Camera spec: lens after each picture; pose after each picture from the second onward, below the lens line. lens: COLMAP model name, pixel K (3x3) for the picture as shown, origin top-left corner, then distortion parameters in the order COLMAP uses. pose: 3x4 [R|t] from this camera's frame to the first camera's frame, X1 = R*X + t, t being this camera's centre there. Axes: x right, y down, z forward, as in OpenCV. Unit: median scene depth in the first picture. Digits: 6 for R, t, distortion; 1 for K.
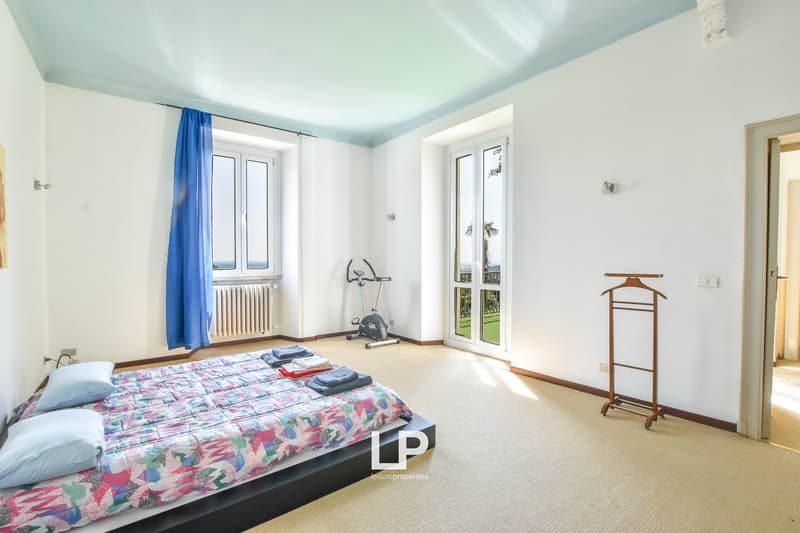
lens RADIAL K [[356.4, 0, 399.3], [0, 356.4, 265.2], [0, 0, 1]] dist [-0.024638, 0.004287]
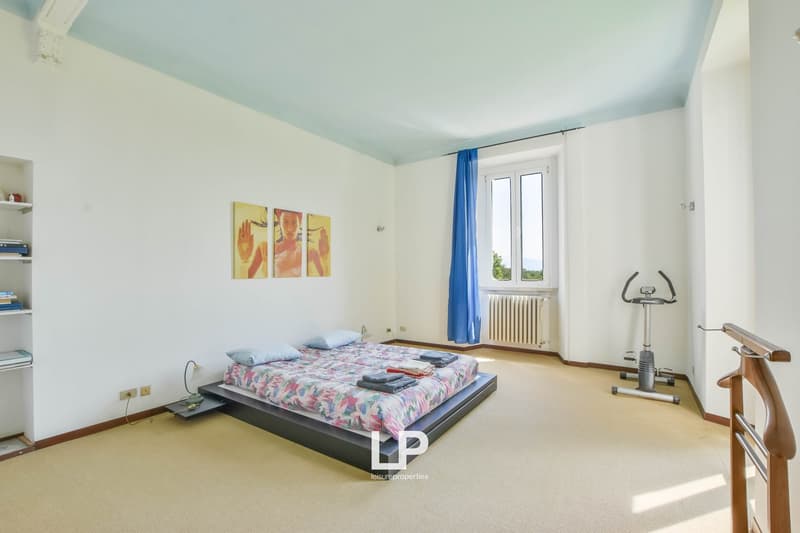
lens RADIAL K [[356.4, 0, 397.7], [0, 356.4, 267.6], [0, 0, 1]] dist [-0.024638, 0.004287]
pose [[0.312062, -0.004658, -0.950050, 0.521476], [-0.014355, 0.999851, -0.009617, -0.013990], [0.949953, 0.016639, 0.311949, 0.390468]]
